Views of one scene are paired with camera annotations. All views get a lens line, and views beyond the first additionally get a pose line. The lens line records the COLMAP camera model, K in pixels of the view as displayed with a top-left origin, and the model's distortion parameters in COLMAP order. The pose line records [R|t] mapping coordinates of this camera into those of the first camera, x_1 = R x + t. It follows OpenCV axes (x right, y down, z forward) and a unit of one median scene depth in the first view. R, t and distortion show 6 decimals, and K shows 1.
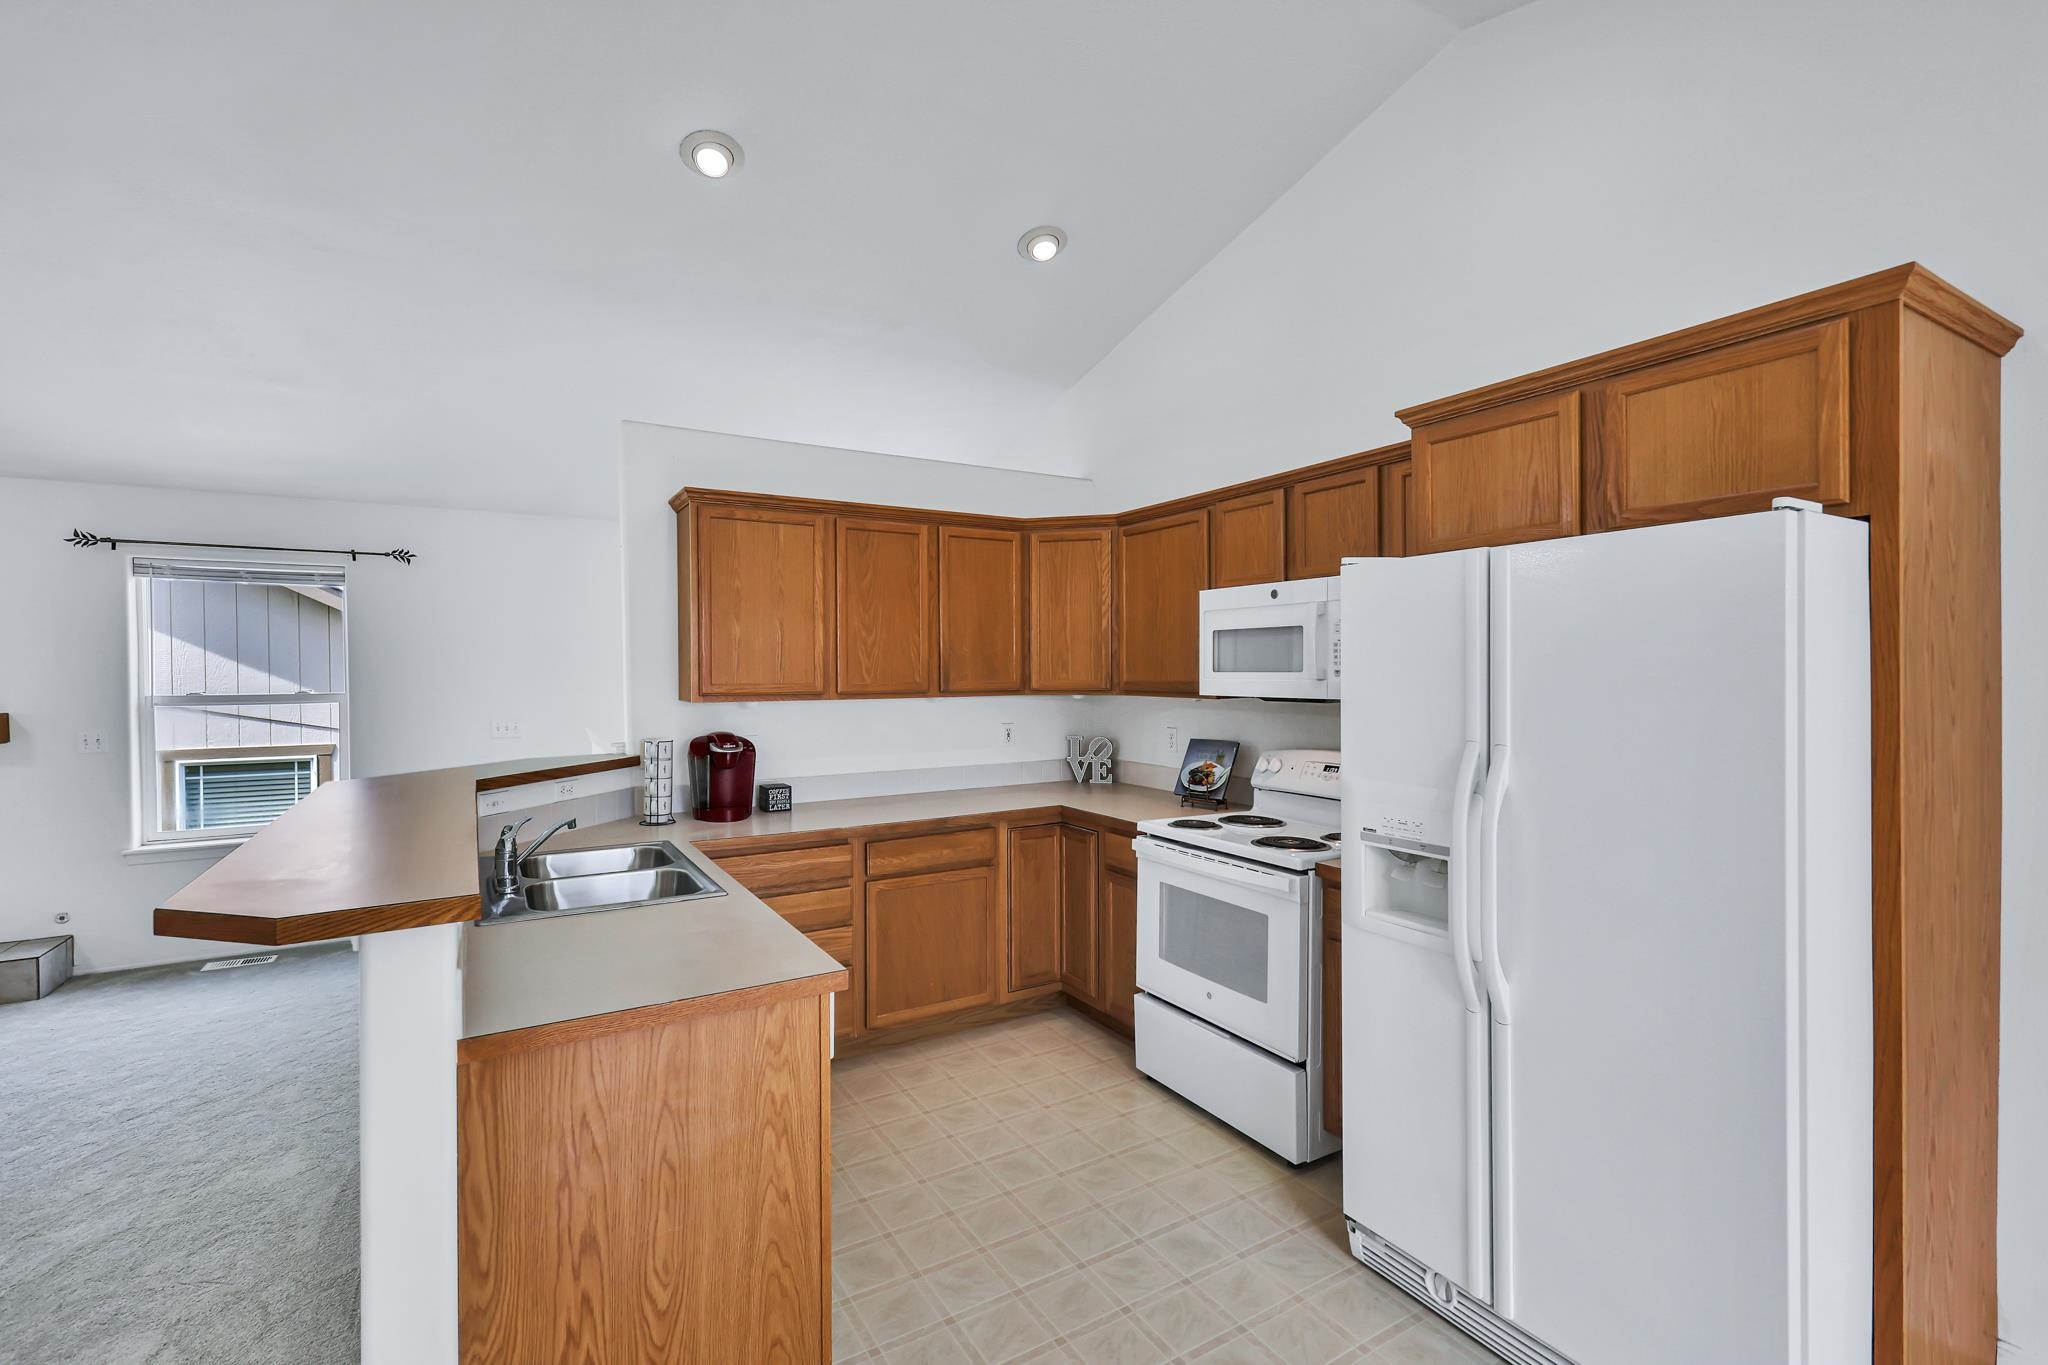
lens RADIAL K [[896.9, 0, 969.4], [0, 896.9, 688.7], [0, 0, 1]] dist [0.015971, -0.000319]
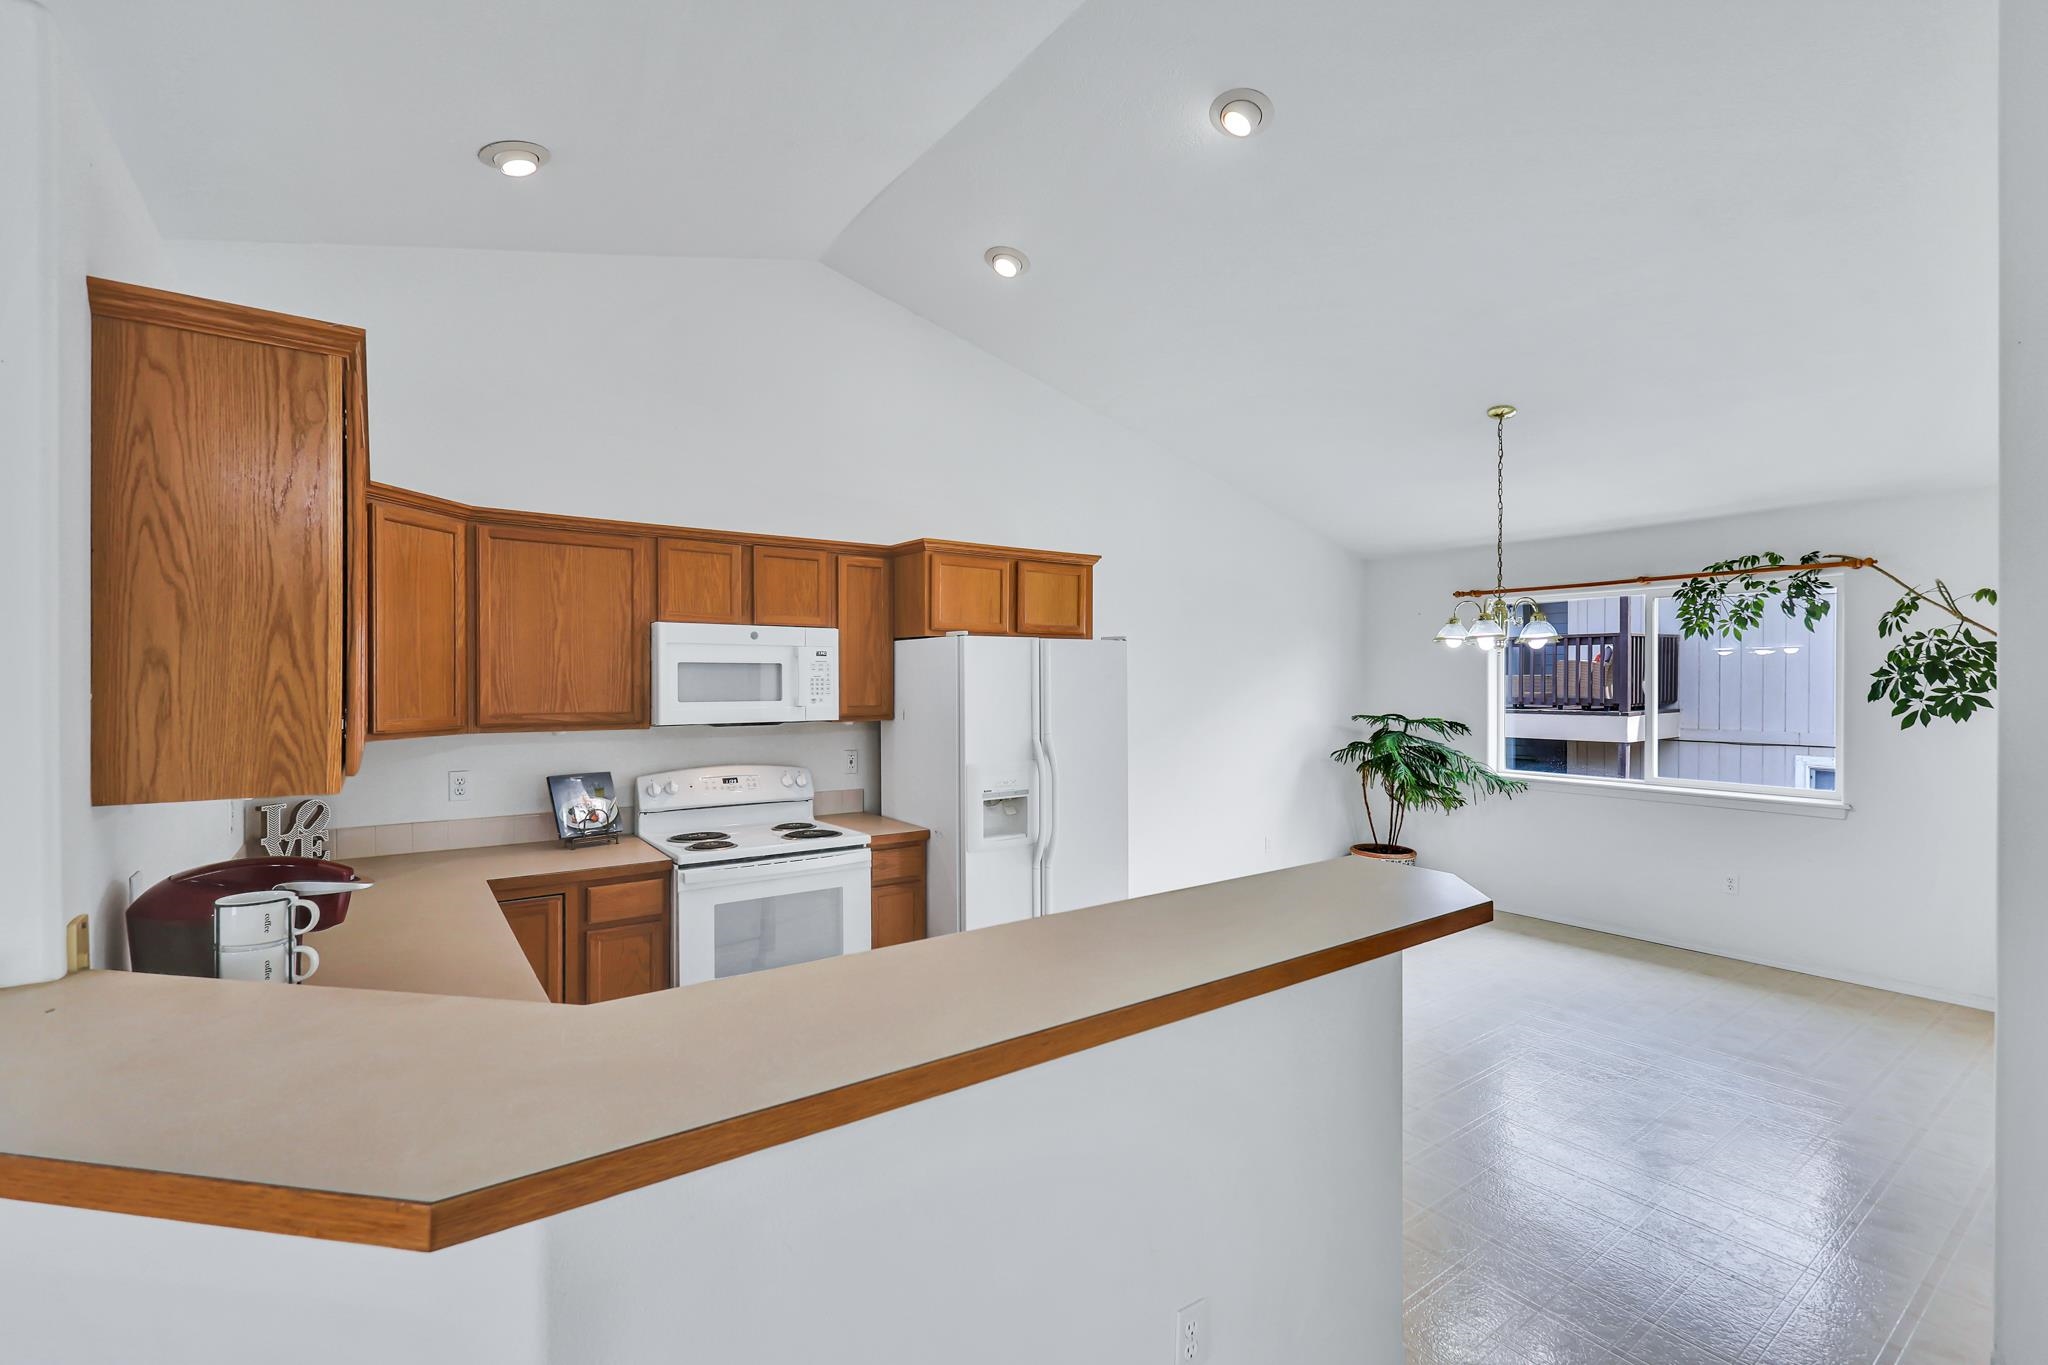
lens RADIAL K [[896.9, 0, 1032.1], [0, 896.9, 681.4], [0, 0, 1]] dist [0.015971, -0.000319]
pose [[-0.109415, -0.003718, 0.993989, -0.604894], [0.018307, 0.999816, 0.005755, -0.030703], [-0.993828, 0.018826, -0.109327, 0.521249]]
